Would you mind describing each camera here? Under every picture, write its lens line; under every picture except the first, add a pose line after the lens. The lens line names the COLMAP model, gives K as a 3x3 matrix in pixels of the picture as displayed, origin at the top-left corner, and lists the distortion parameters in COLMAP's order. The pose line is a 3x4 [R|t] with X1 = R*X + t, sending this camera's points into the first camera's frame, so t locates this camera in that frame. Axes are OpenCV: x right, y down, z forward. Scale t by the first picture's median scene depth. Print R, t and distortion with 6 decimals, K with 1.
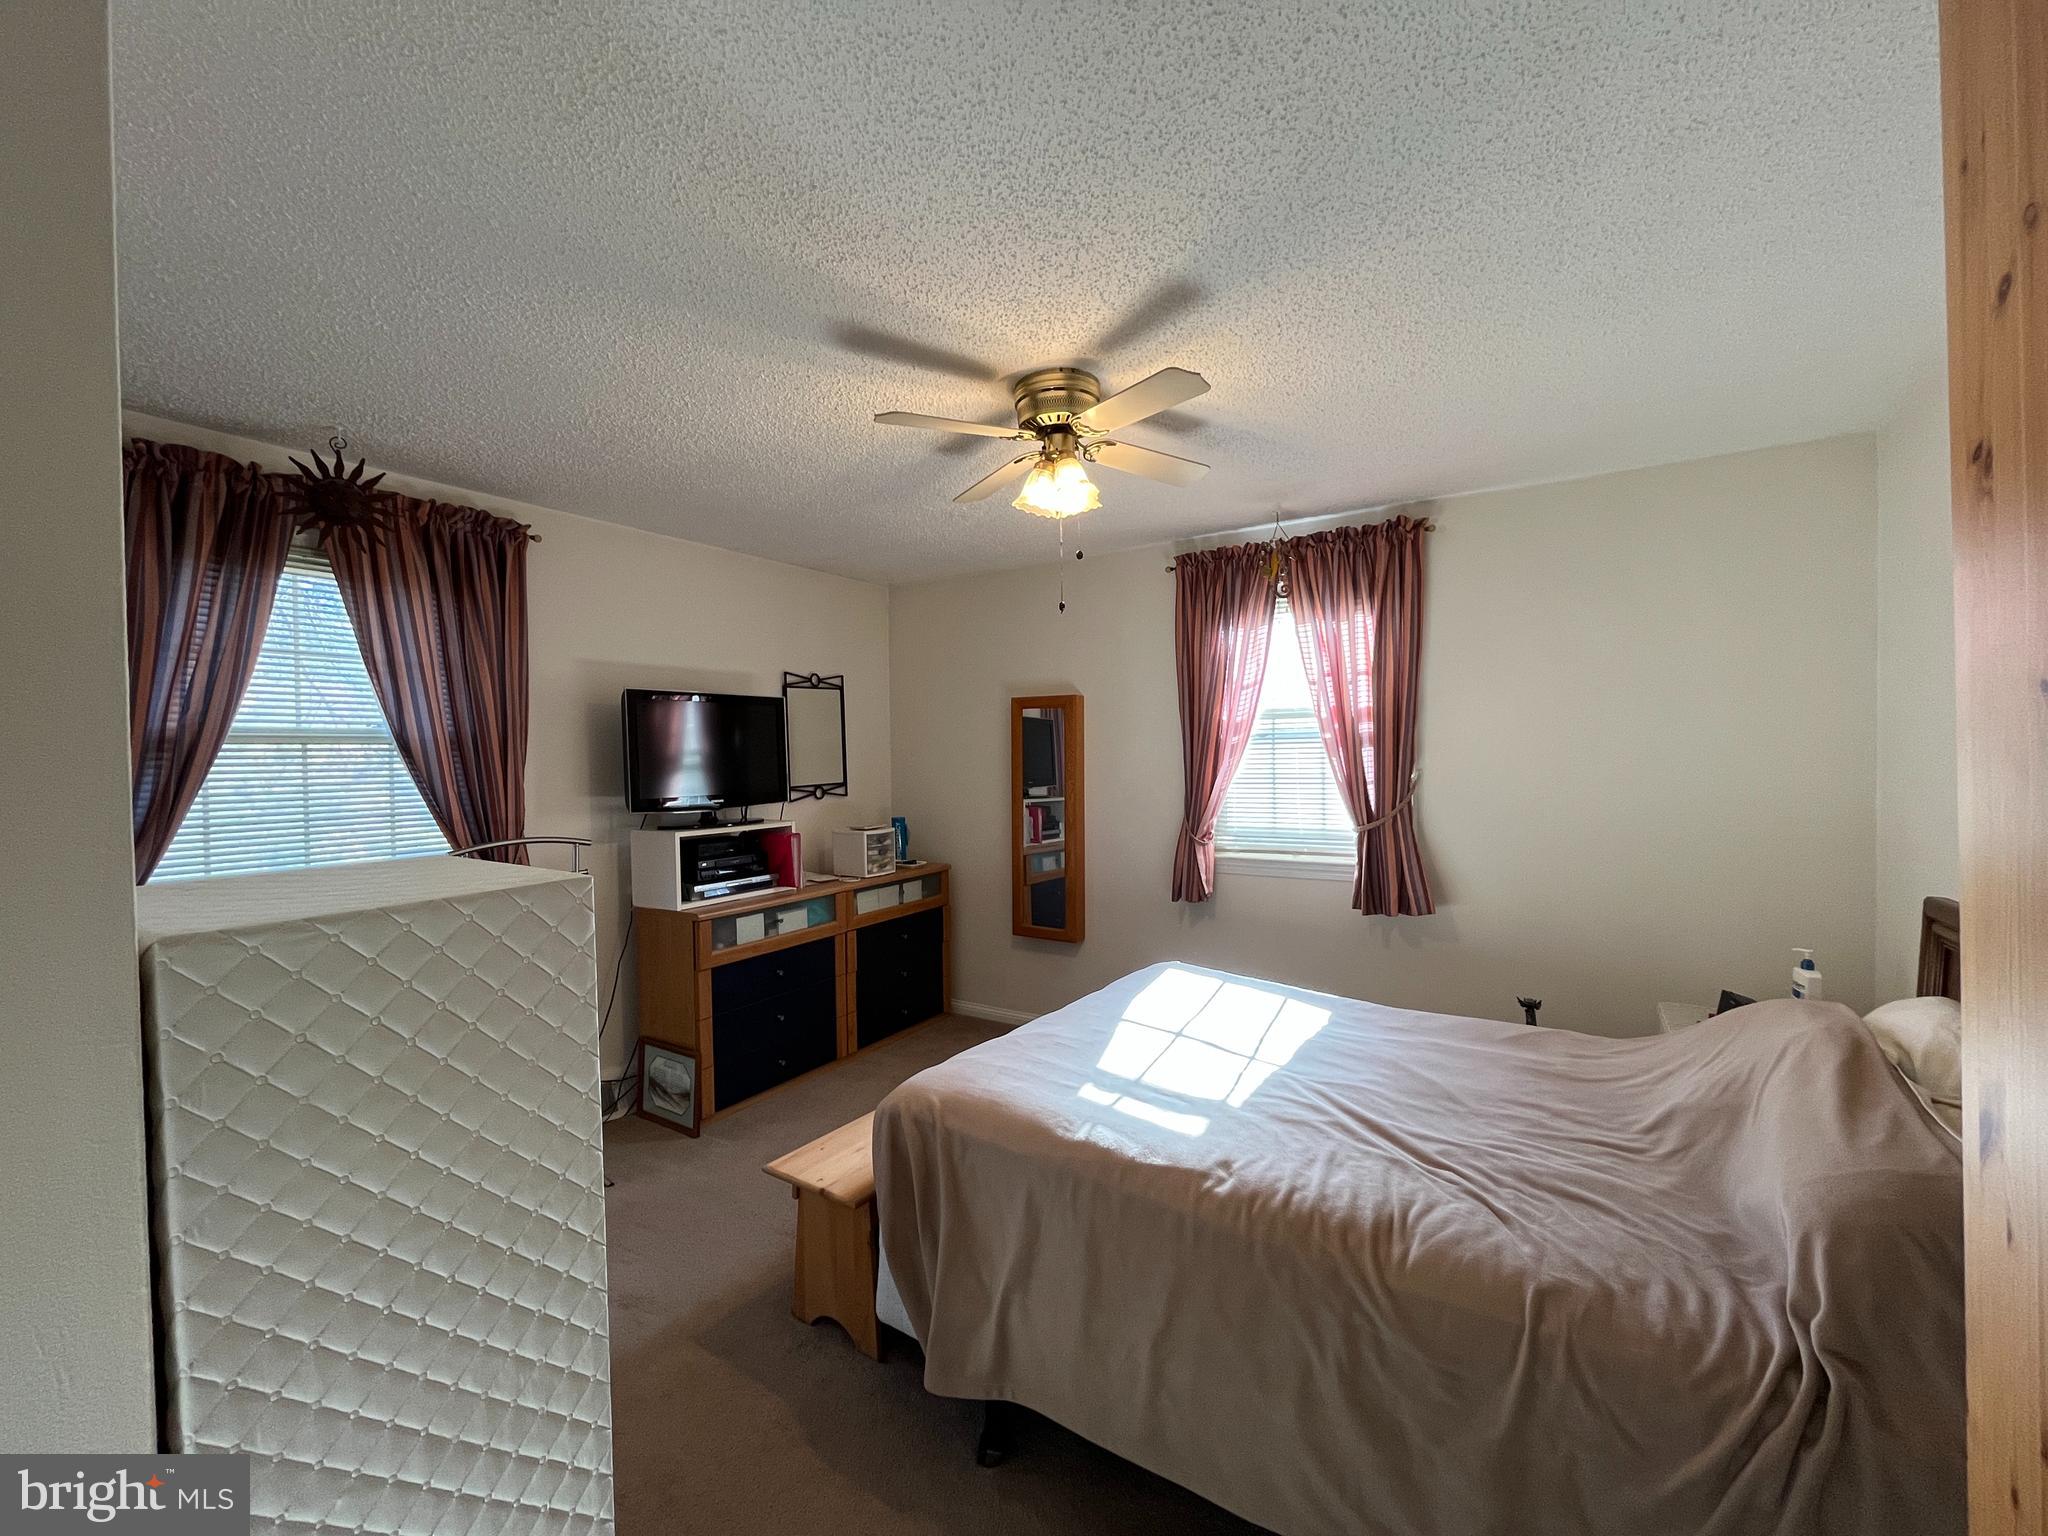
lens RADIAL K [[832.4, 0, 1017.1], [0, 832.4, 769.2], [0, 0, 1]] dist [-0.005807, -0.000258]
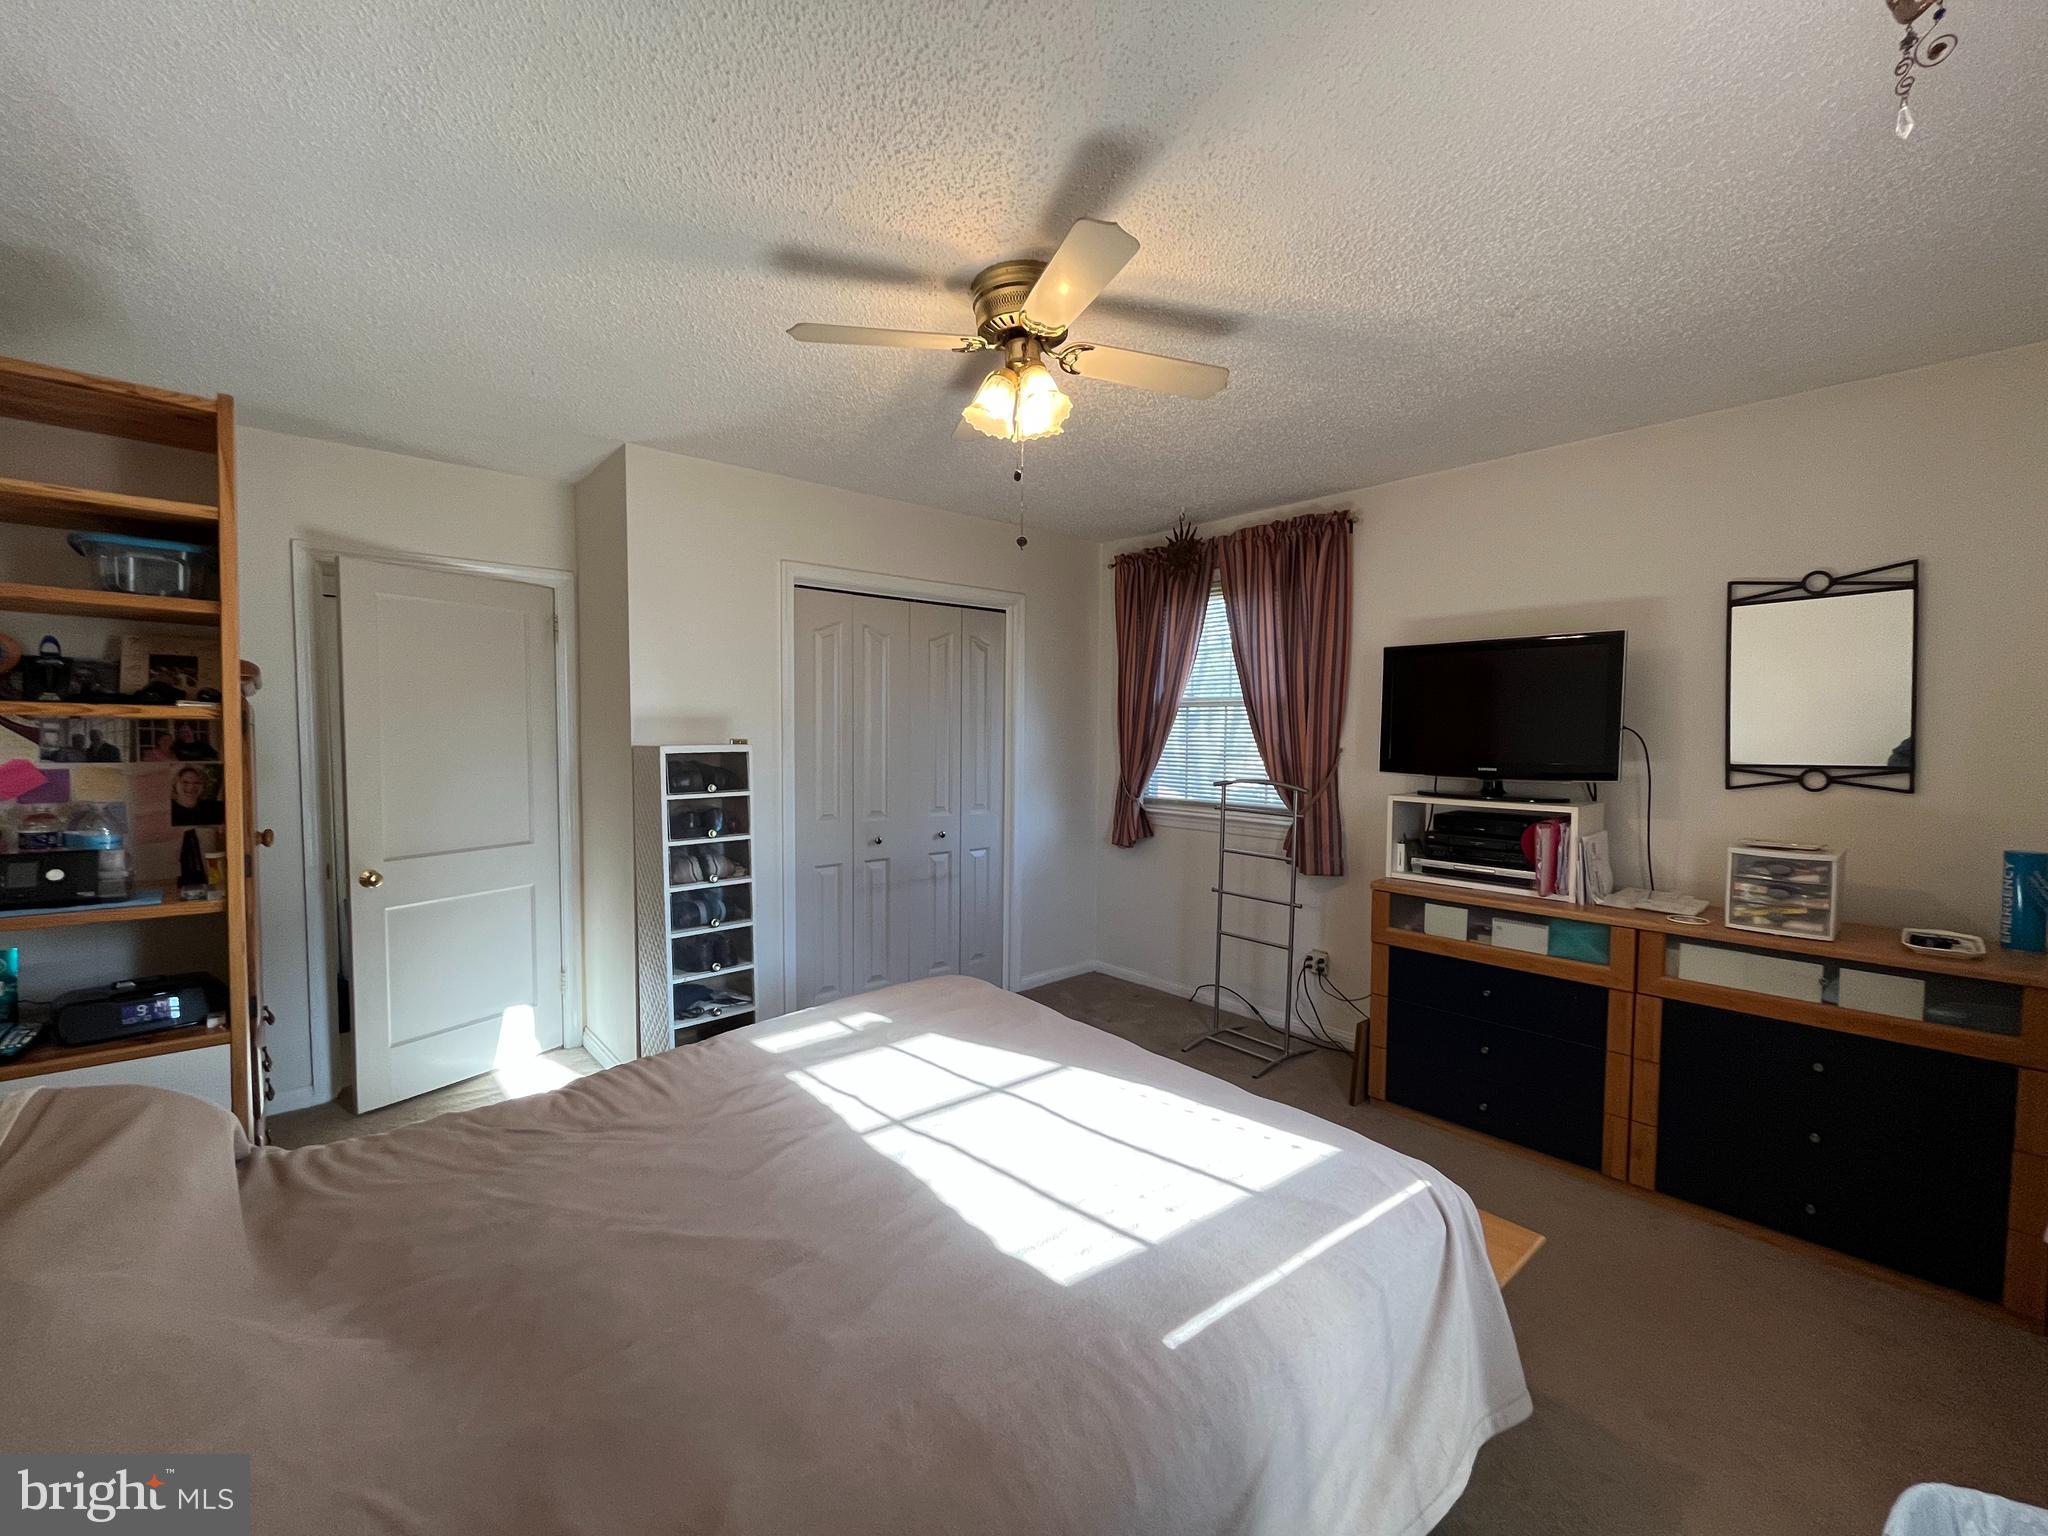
lens RADIAL K [[832.4, 0, 1017.1], [0, 832.4, 769.2], [0, 0, 1]] dist [-0.005807, -0.000258]
pose [[-0.269566, 0.059289, -0.961155, 0.586854], [-0.019884, 0.997547, 0.067110, -0.008400], [0.962776, 0.037203, -0.267726, 0.803795]]
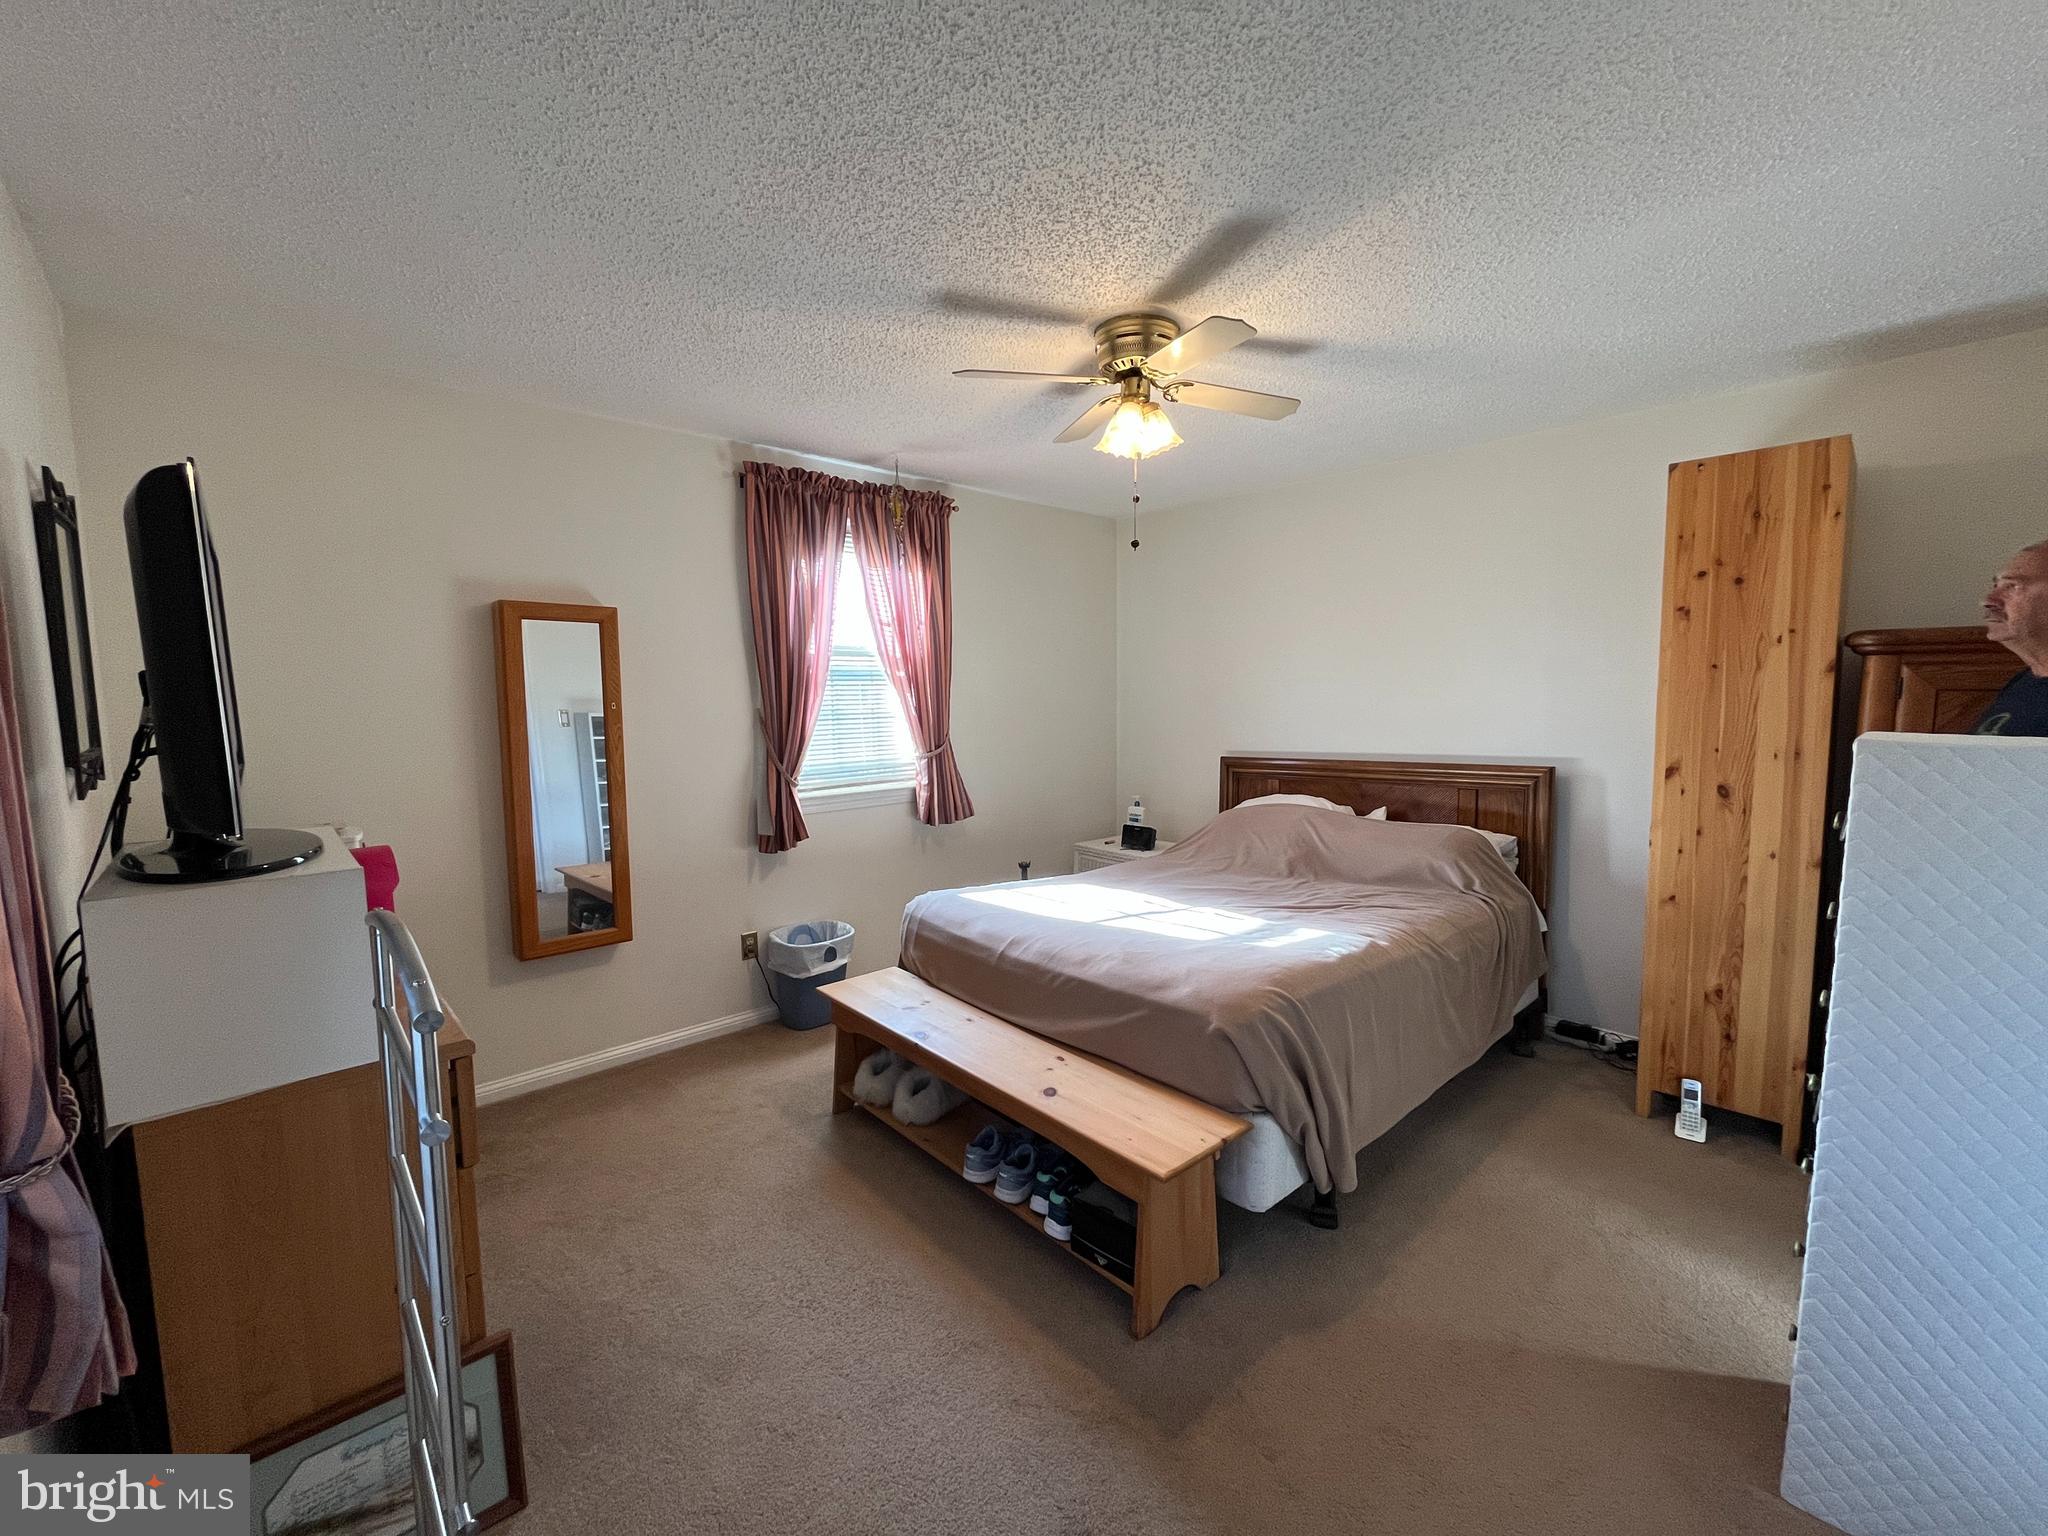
lens RADIAL K [[832.4, 0, 1017.1], [0, 832.4, 769.2], [0, 0, 1]] dist [-0.005807, -0.000258]
pose [[0.253890, -0.080914, 0.963843, -0.676892], [0.022468, 0.996719, 0.077755, 0.003577], [-0.966972, 0.001914, 0.254875, 0.569964]]
